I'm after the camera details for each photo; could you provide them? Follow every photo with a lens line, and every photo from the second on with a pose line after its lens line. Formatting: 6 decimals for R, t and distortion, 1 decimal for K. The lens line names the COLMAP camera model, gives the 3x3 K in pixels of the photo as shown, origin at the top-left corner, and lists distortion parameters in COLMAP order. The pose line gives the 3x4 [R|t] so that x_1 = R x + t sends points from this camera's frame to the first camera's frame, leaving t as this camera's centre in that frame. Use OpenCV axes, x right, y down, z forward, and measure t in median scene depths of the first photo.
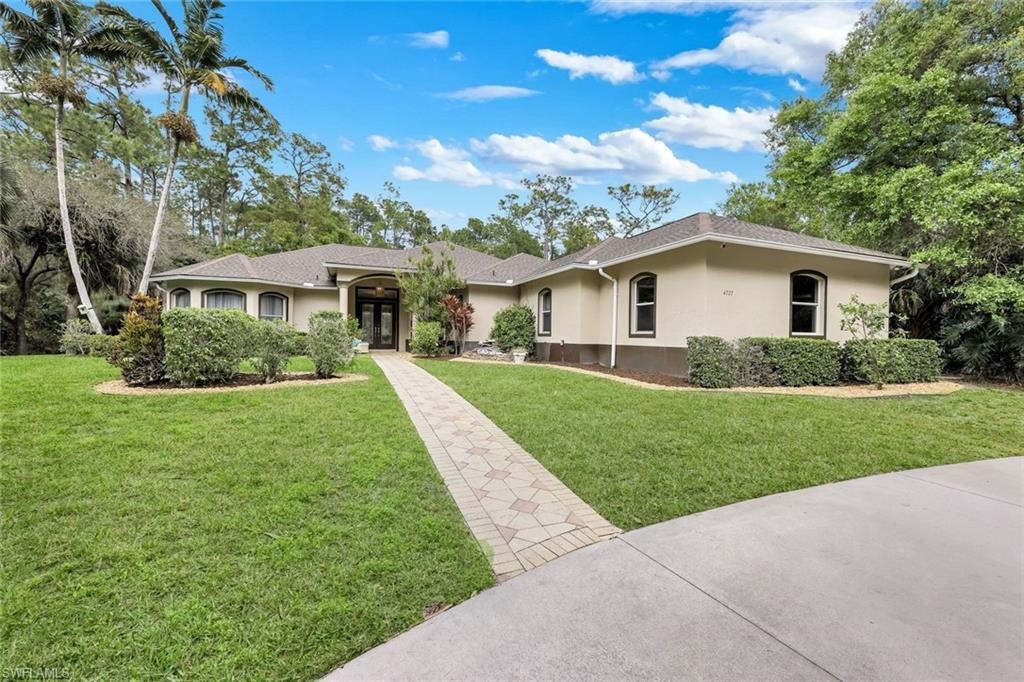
lens RADIAL K [[418.5, 0, 525.7], [0, 418.5, 337.2], [0, 0, 1]] dist [-0.011686, 0.000428]
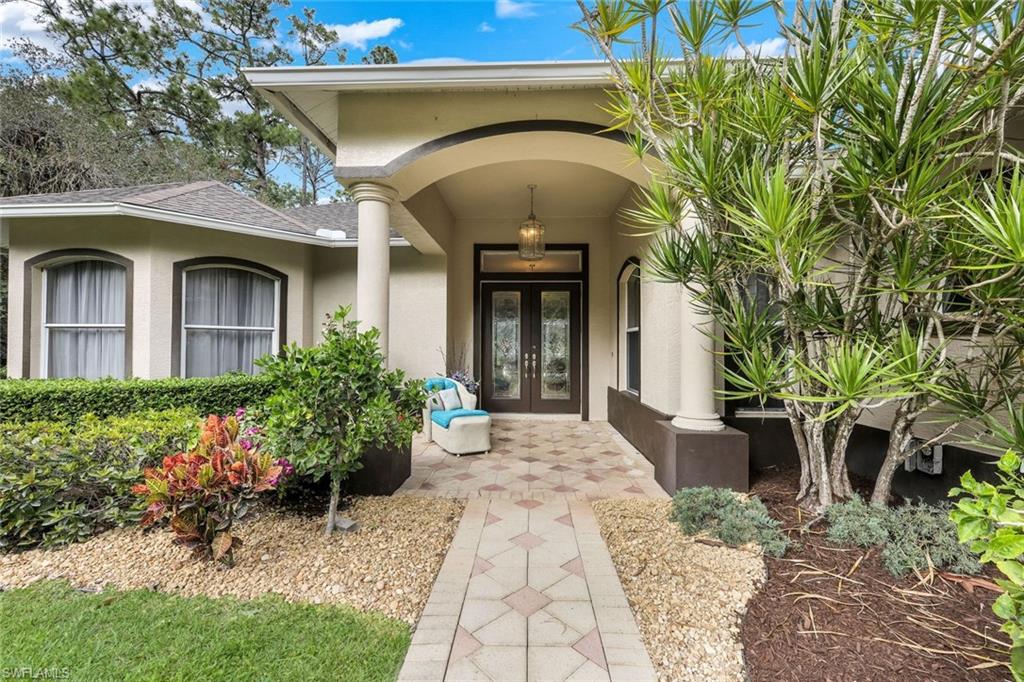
lens RADIAL K [[418.5, 0, 525.7], [0, 418.5, 337.2], [0, 0, 1]] dist [-0.011686, 0.000428]
pose [[0.920522, -0.021965, -0.390072, -0.214793], [0.006546, 0.999145, -0.040814, -0.024066], [0.390635, 0.035016, 0.919879, 0.656219]]
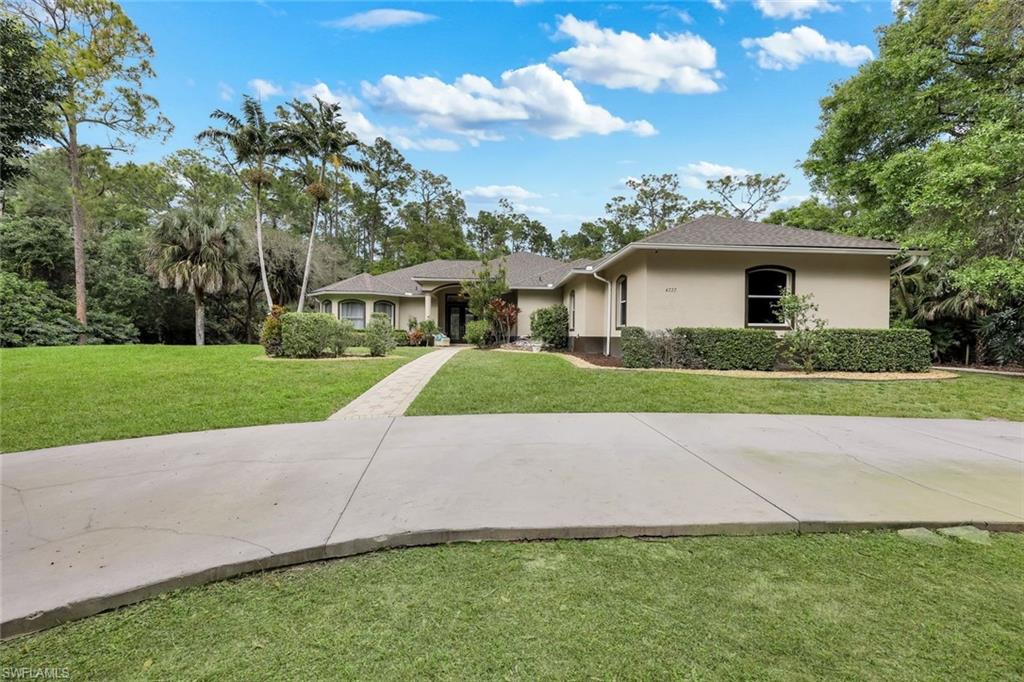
lens RADIAL K [[418.5, 0, 525.7], [0, 418.5, 337.2], [0, 0, 1]] dist [-0.011686, 0.000428]
pose [[0.945892, -0.003671, -0.324462, 0.223723], [0.002757, 0.999991, -0.003277, 0.013474], [0.324471, 0.002205, 0.945893, -0.113941]]
